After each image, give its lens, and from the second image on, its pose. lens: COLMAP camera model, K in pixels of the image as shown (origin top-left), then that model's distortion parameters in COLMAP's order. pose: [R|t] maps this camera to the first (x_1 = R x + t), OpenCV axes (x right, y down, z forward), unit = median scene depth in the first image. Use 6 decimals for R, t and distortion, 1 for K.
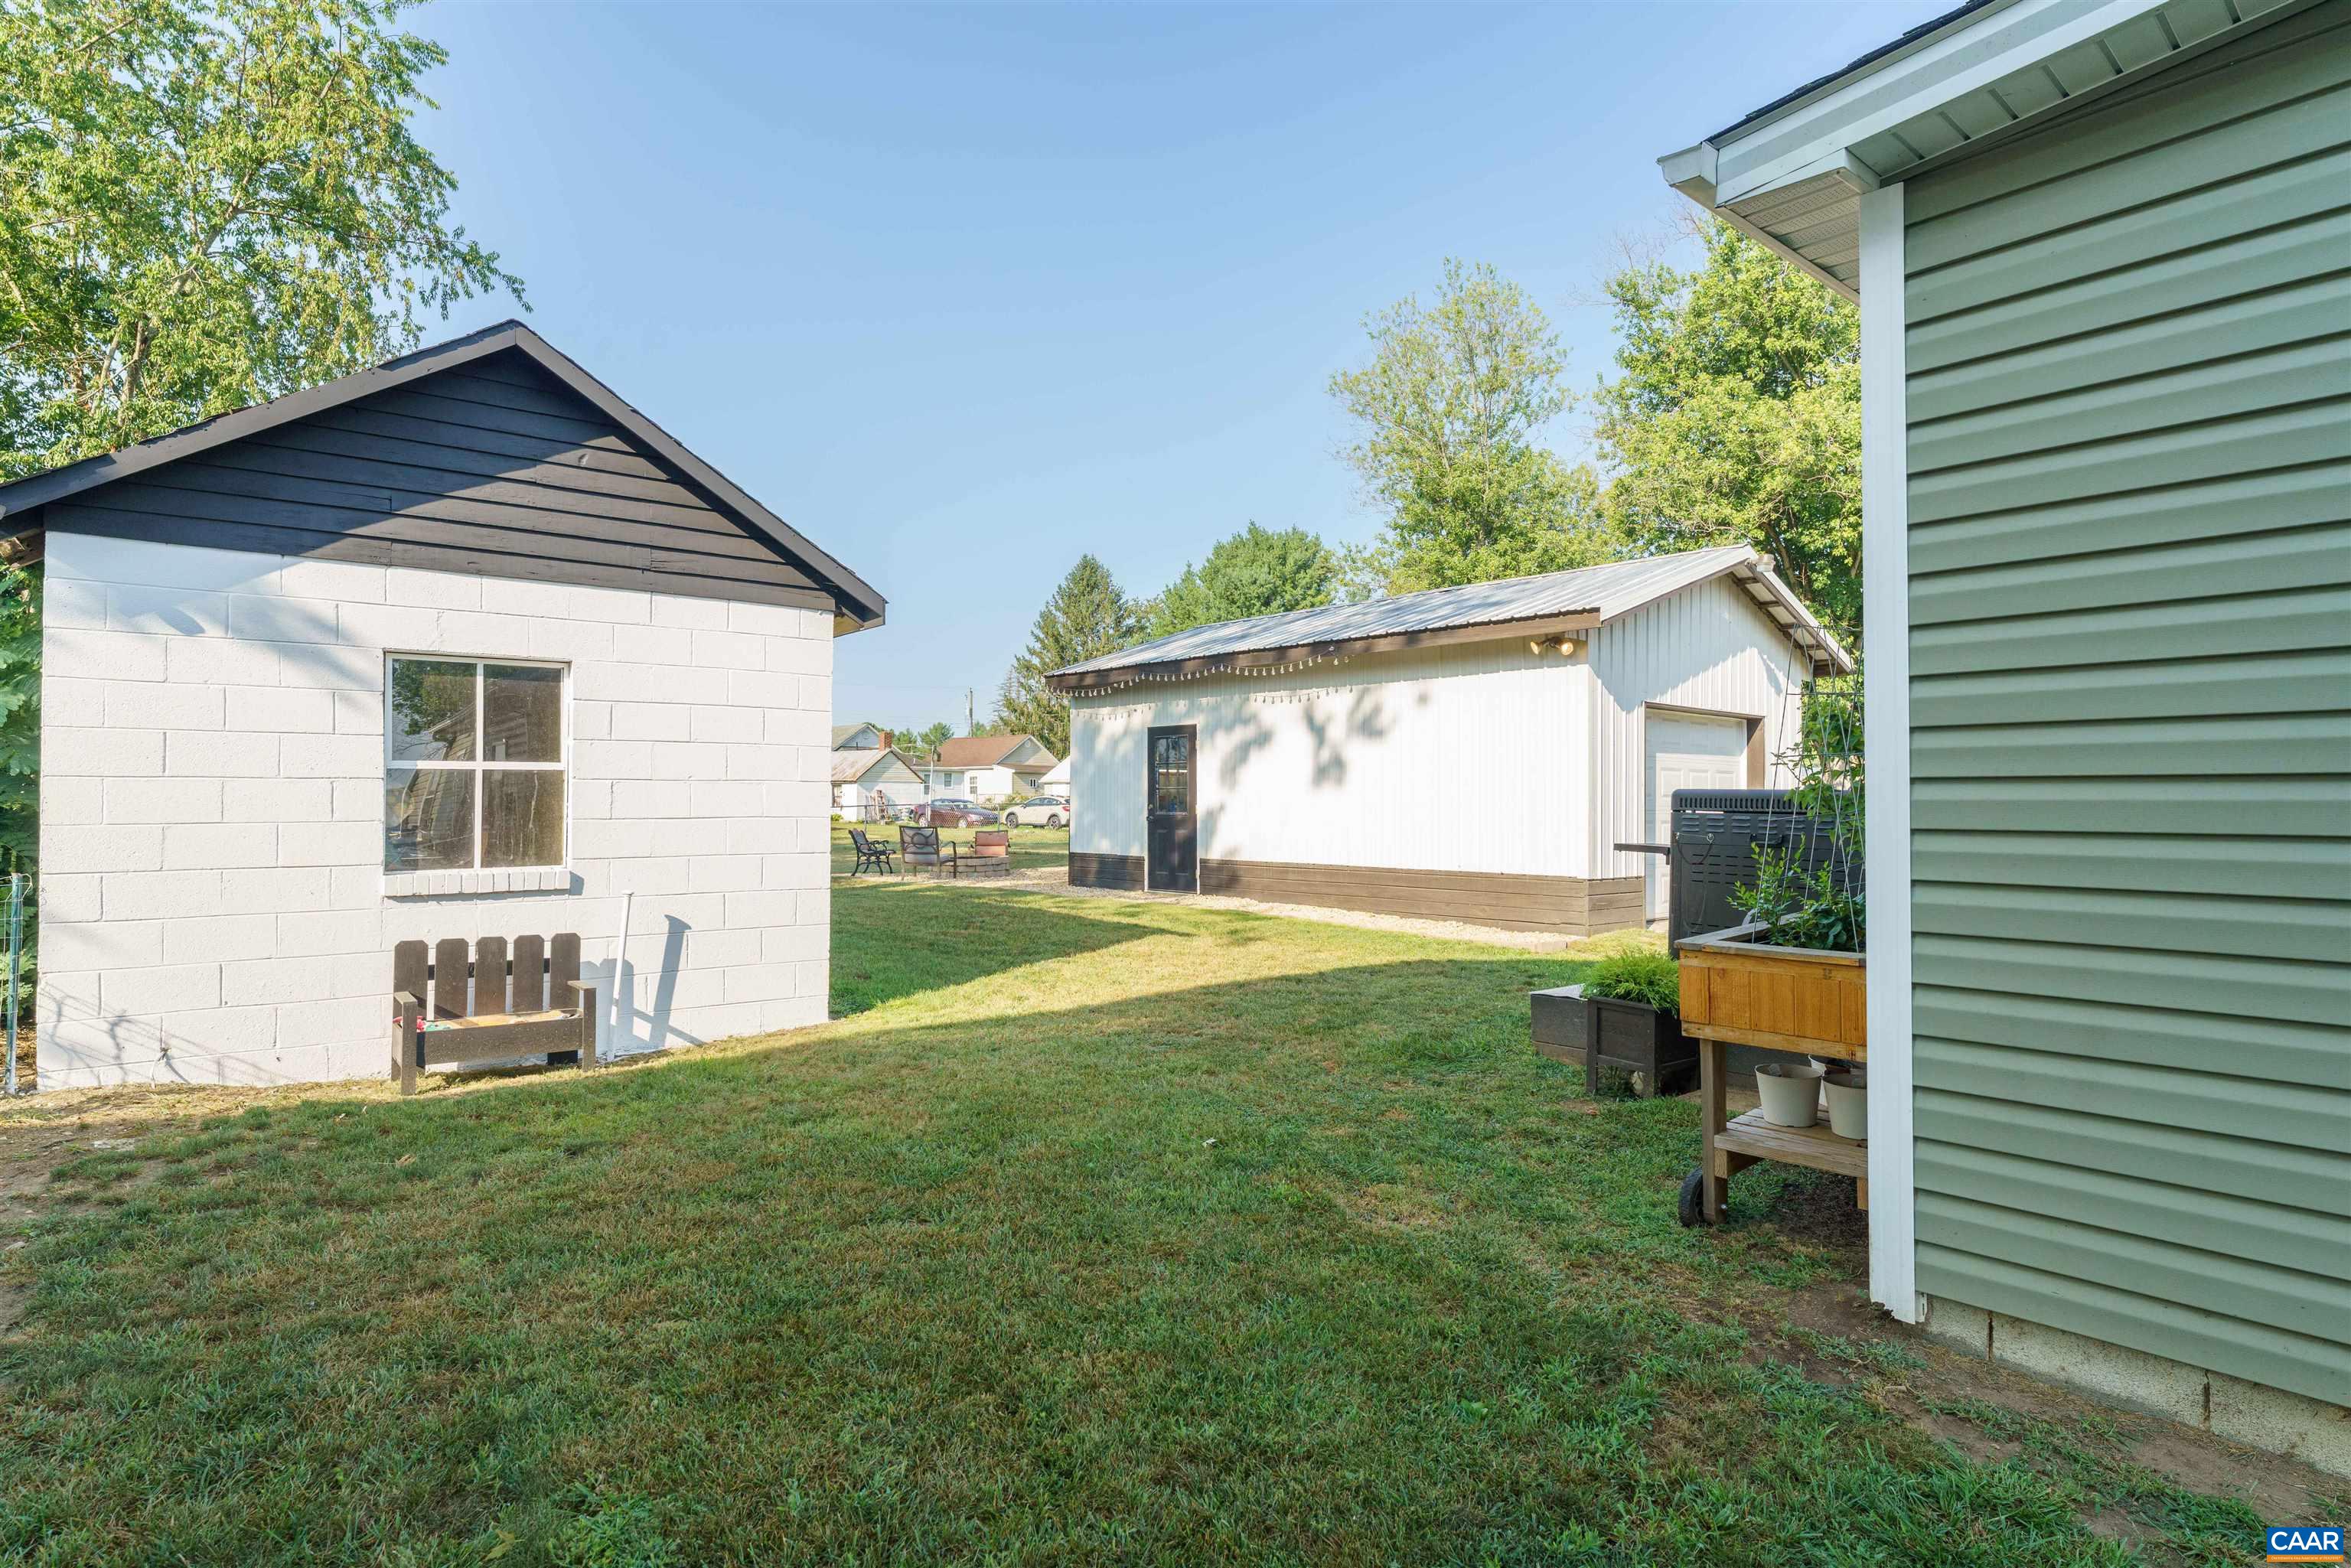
lens RADIAL K [[1241.8, 0, 1178.1], [0, 1241.8, 774.5], [0, 0, 1]] dist [0.002025, 0.000119]
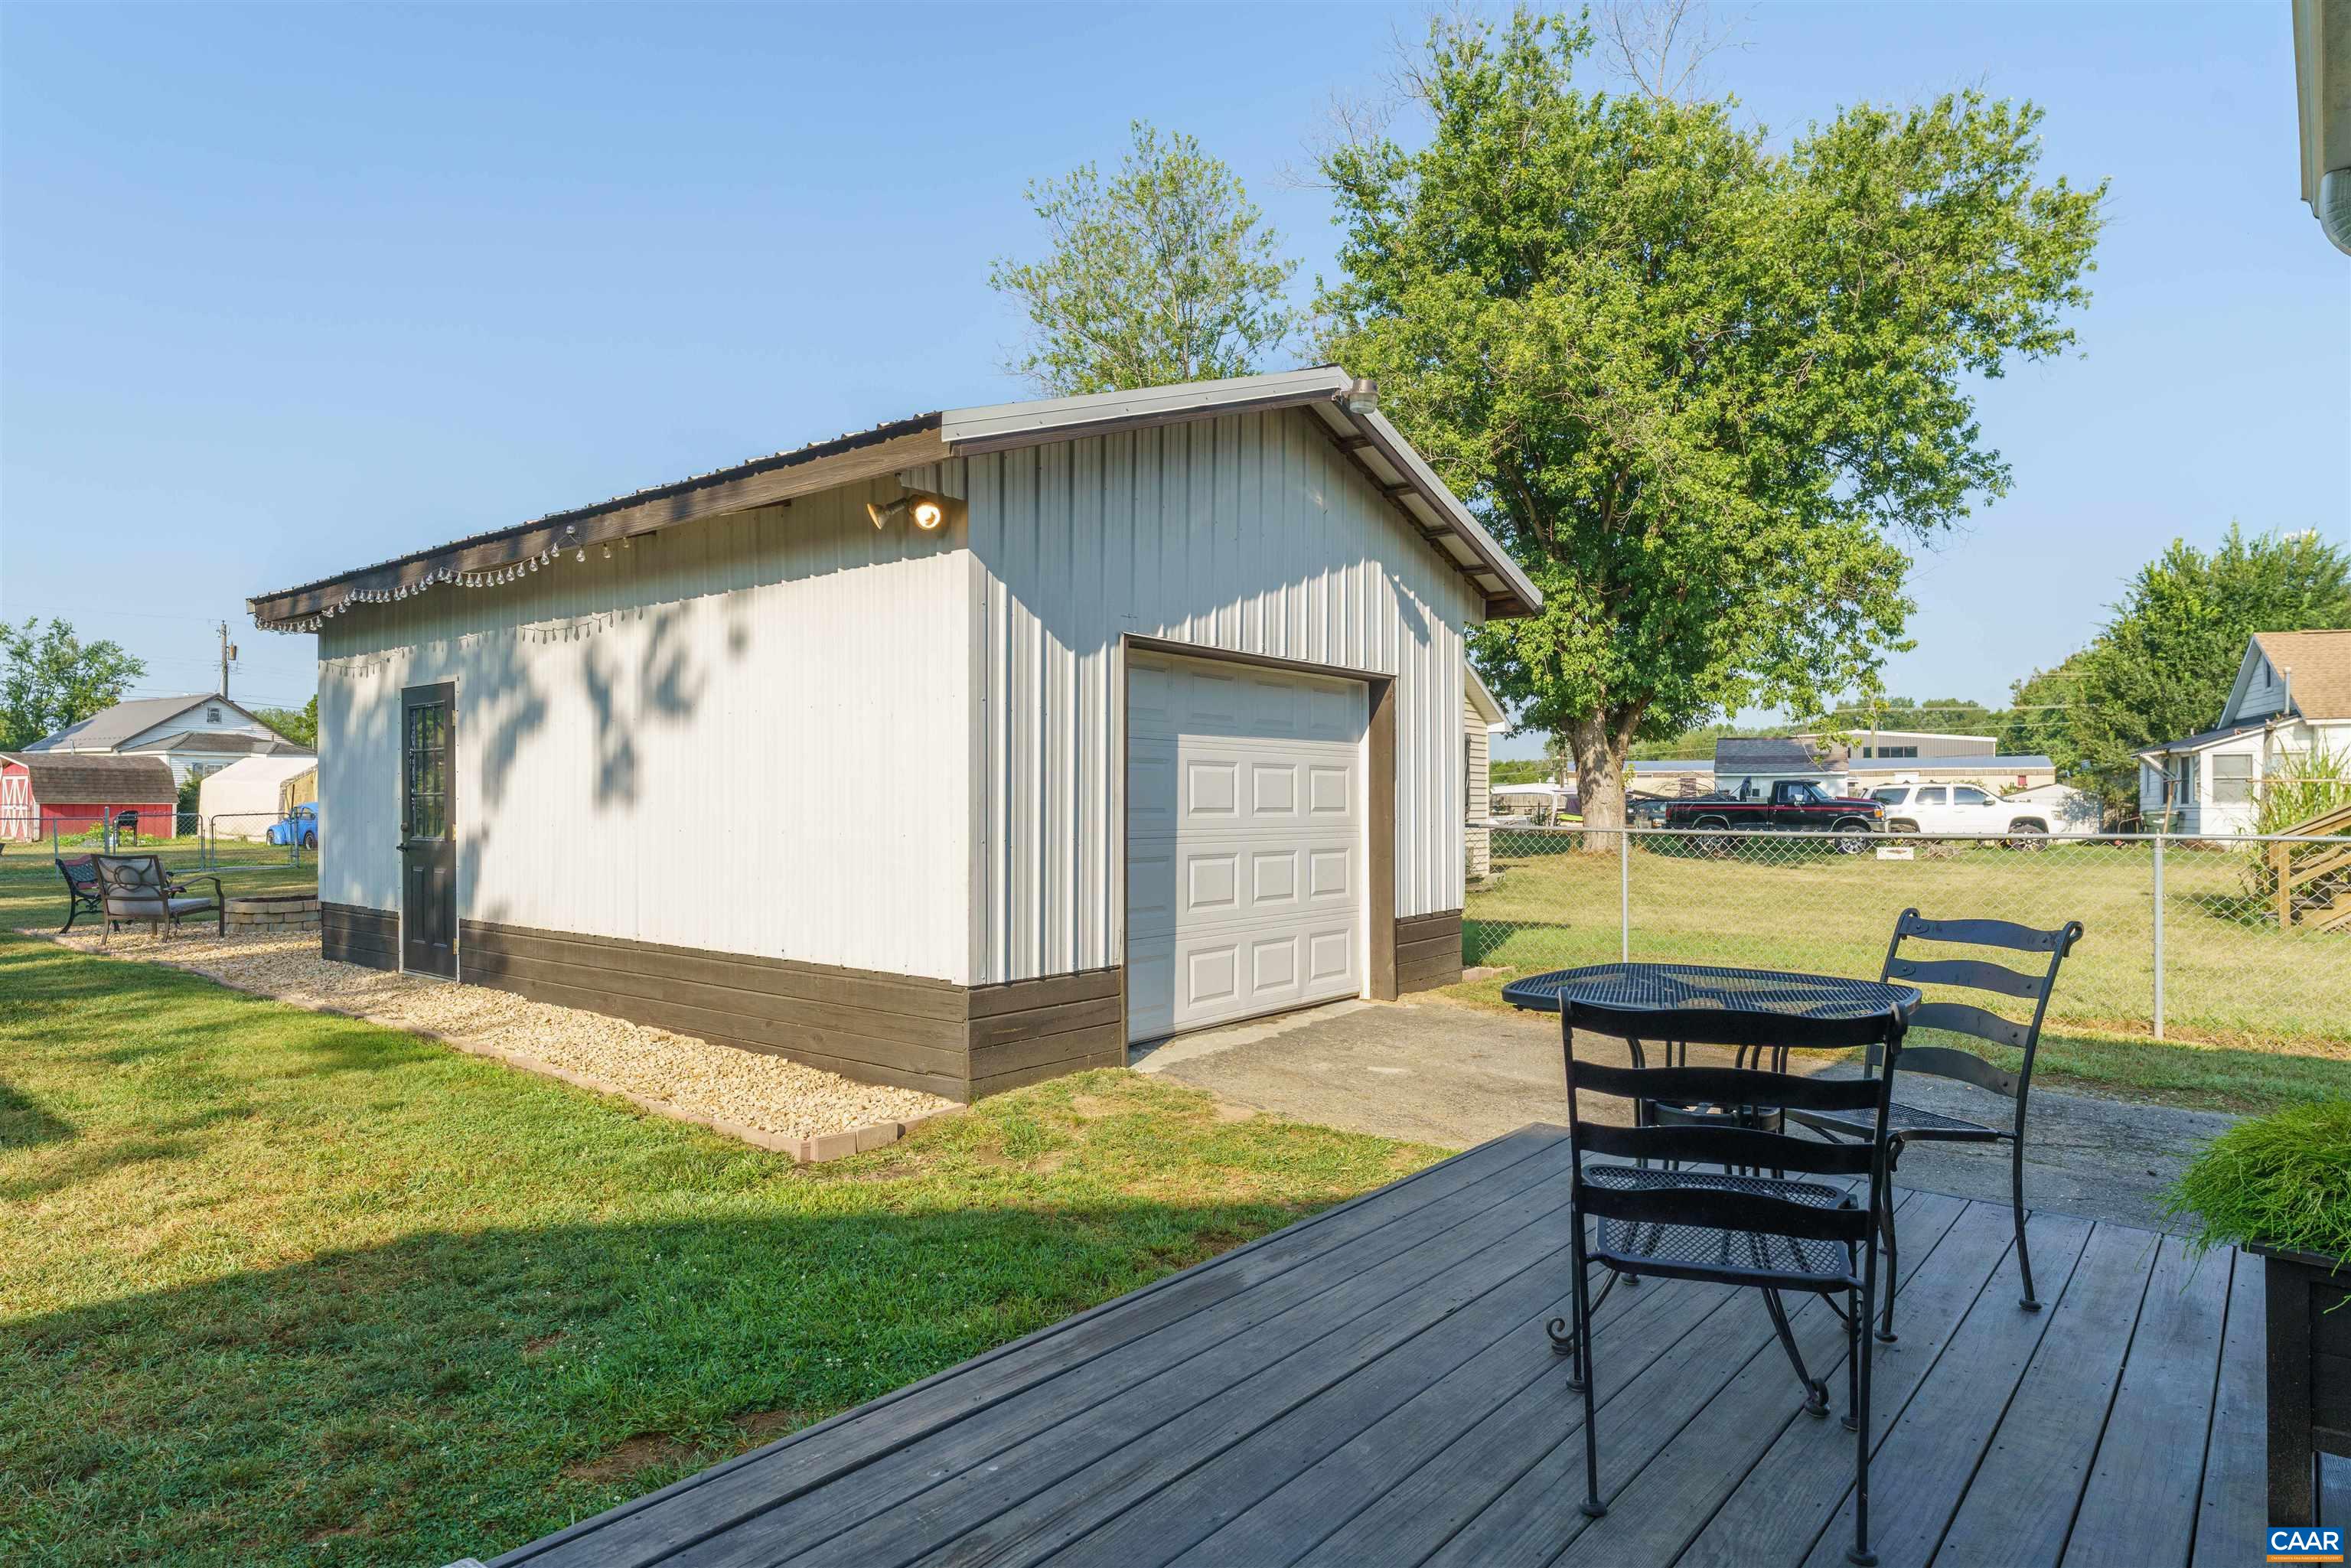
lens RADIAL K [[1356.2, 0, 1173.9], [0, 1356.2, 788.1], [0, 0, 1]] dist [-0.003961, -0.000343]
pose [[0.986119, -0.003288, 0.166009, 0.121666], [0.001136, 0.999914, 0.013053, -0.000371], [-0.166038, -0.012683, 0.986038, 0.172842]]
